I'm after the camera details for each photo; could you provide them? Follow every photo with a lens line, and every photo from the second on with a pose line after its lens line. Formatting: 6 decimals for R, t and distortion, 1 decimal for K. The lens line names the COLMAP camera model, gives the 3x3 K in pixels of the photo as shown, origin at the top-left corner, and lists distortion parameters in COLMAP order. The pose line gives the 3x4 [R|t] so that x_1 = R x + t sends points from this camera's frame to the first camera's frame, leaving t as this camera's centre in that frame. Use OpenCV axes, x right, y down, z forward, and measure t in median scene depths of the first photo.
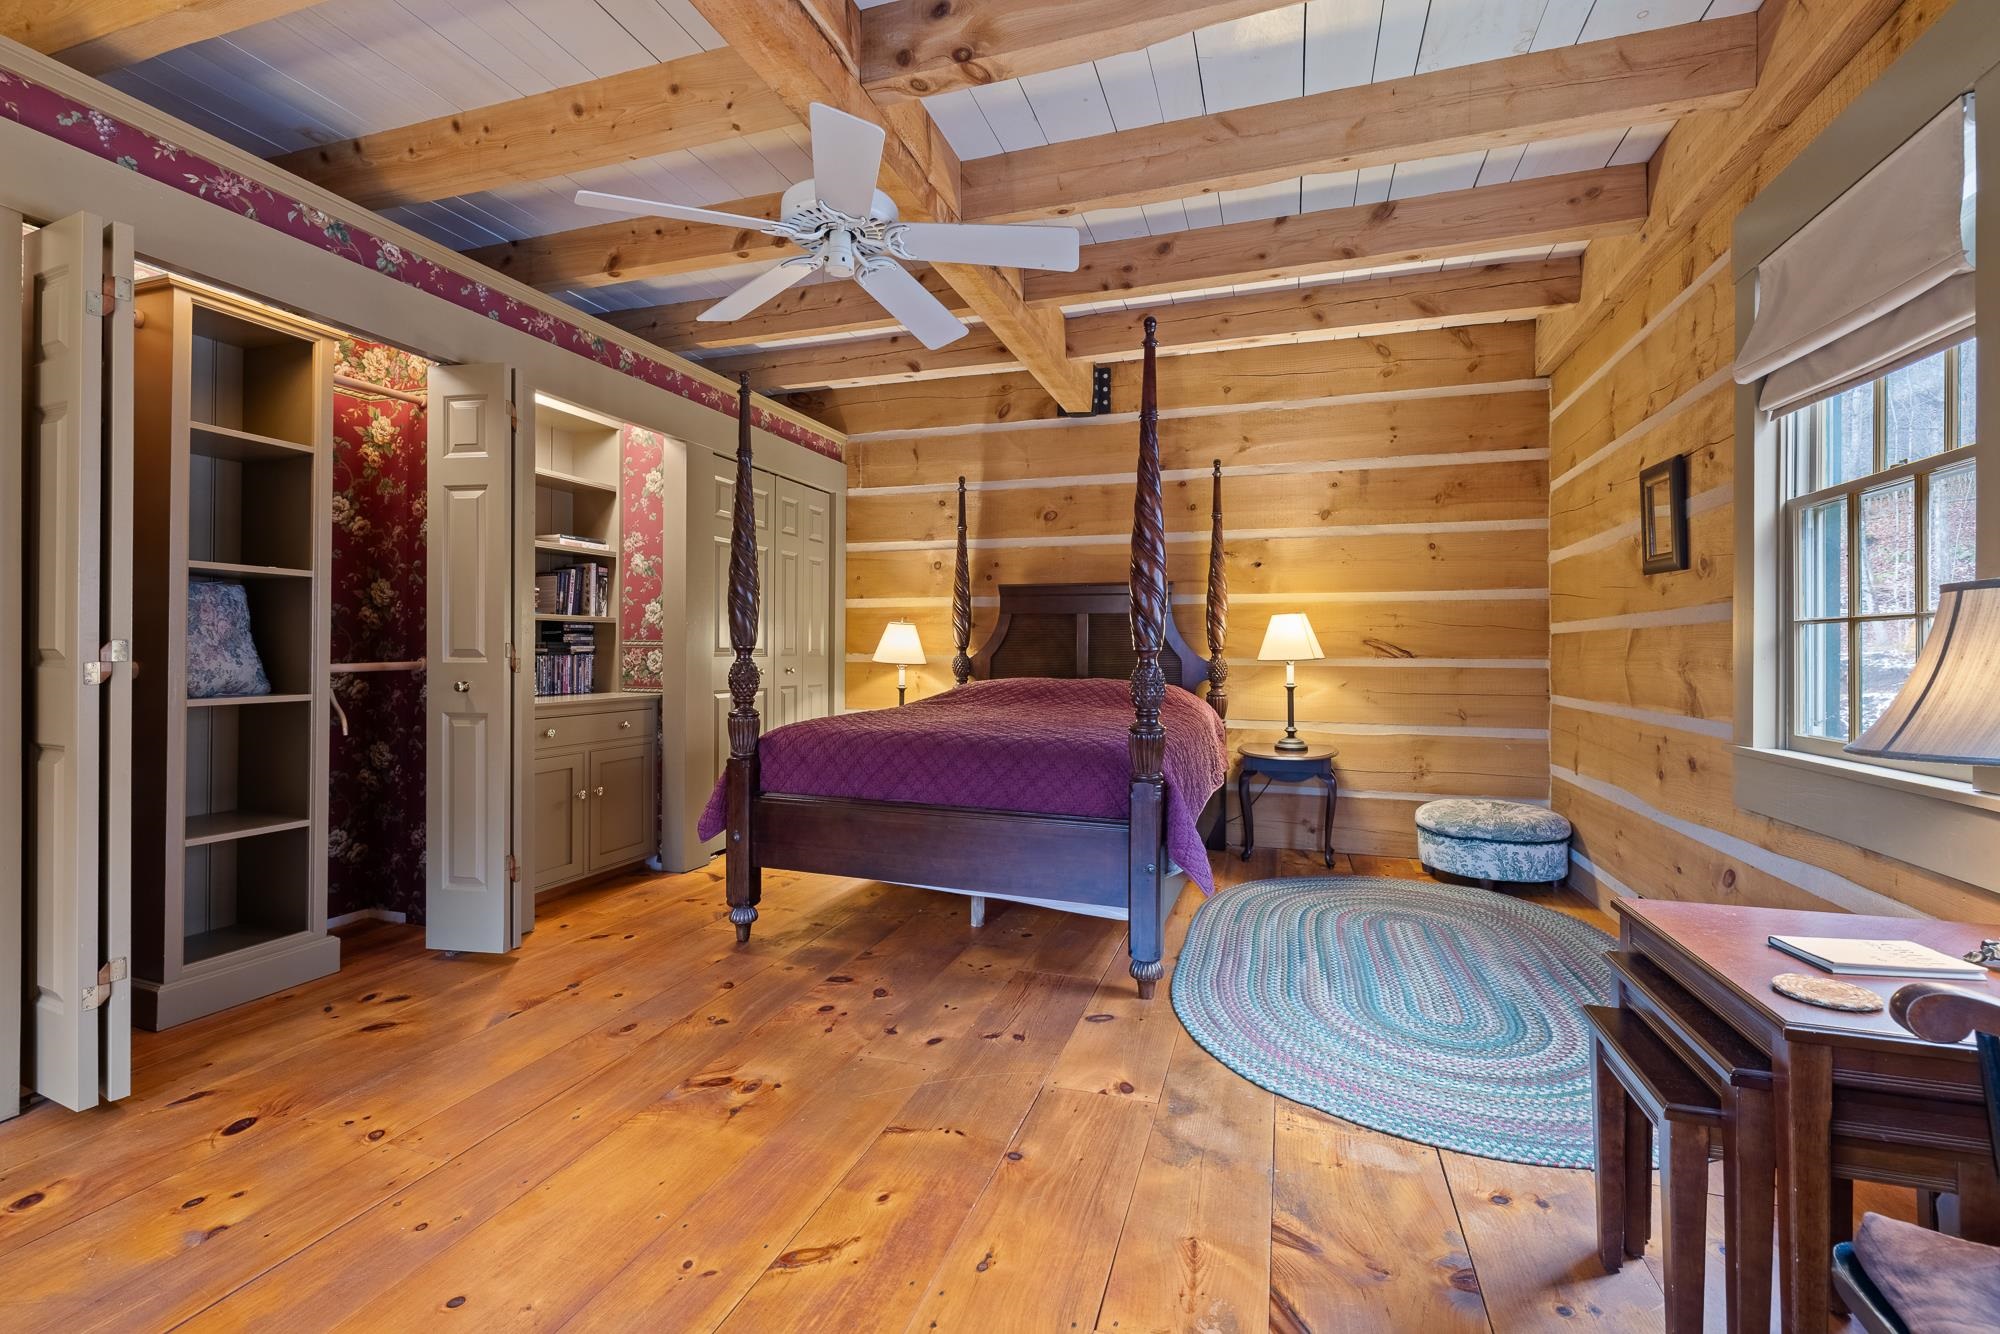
lens RADIAL K [[869.2, 0, 1005.2], [0, 869.2, 638.7], [0, 0, 1]] dist [0.135984, 0.000032]
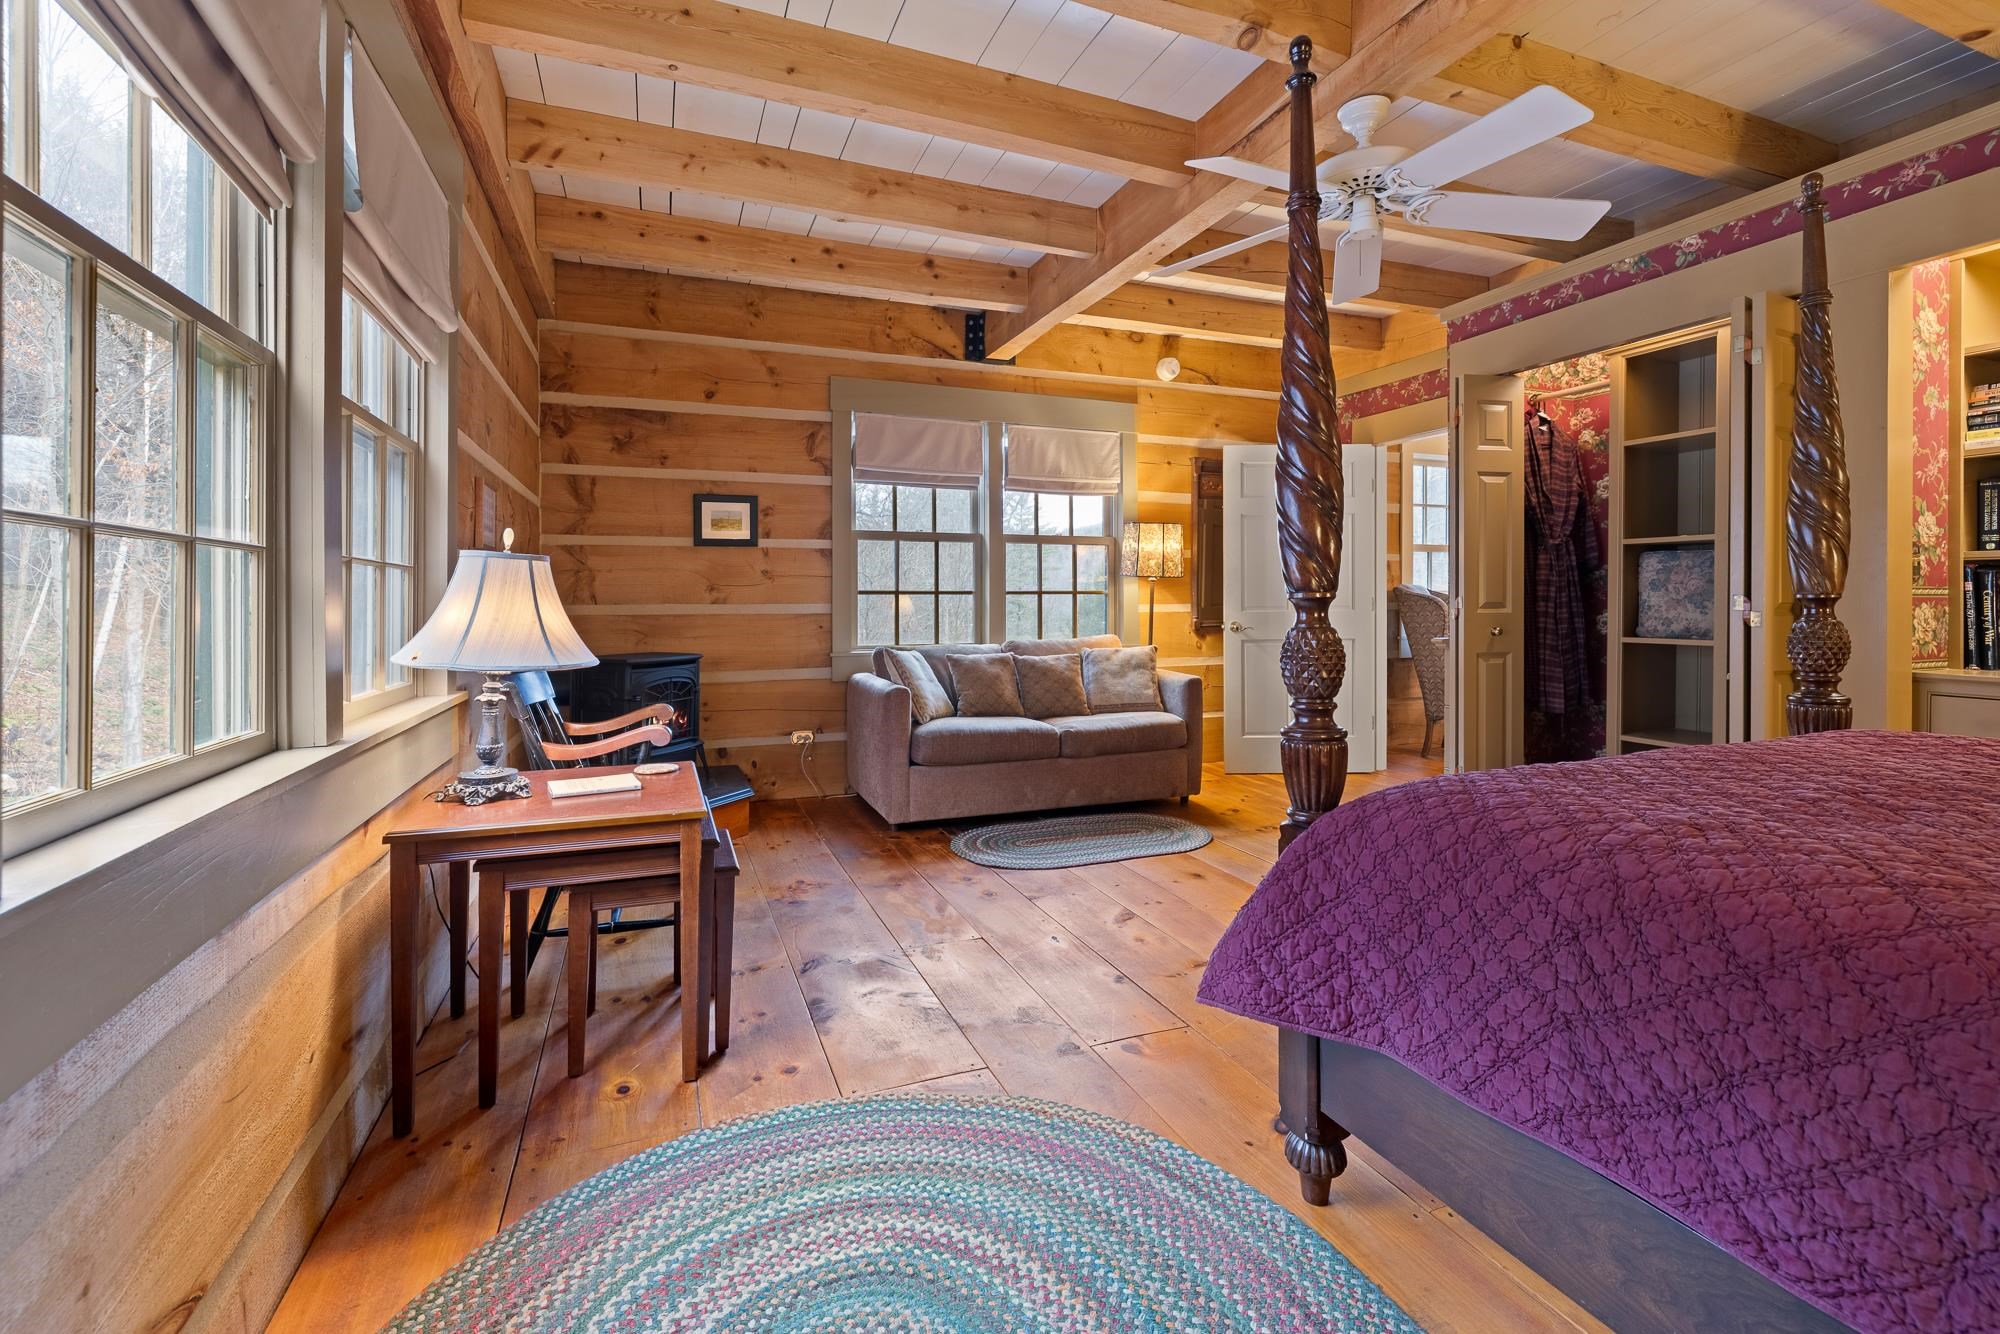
lens RADIAL K [[869.2, 0, 1005.2], [0, 869.2, 638.7], [0, 0, 1]] dist [0.135984, 0.000032]
pose [[-0.767586, 0.005551, -0.640922, 0.734144], [0.007556, 0.999971, -0.000388, 0.057089], [0.640901, -0.005141, -0.767606, 1.435787]]
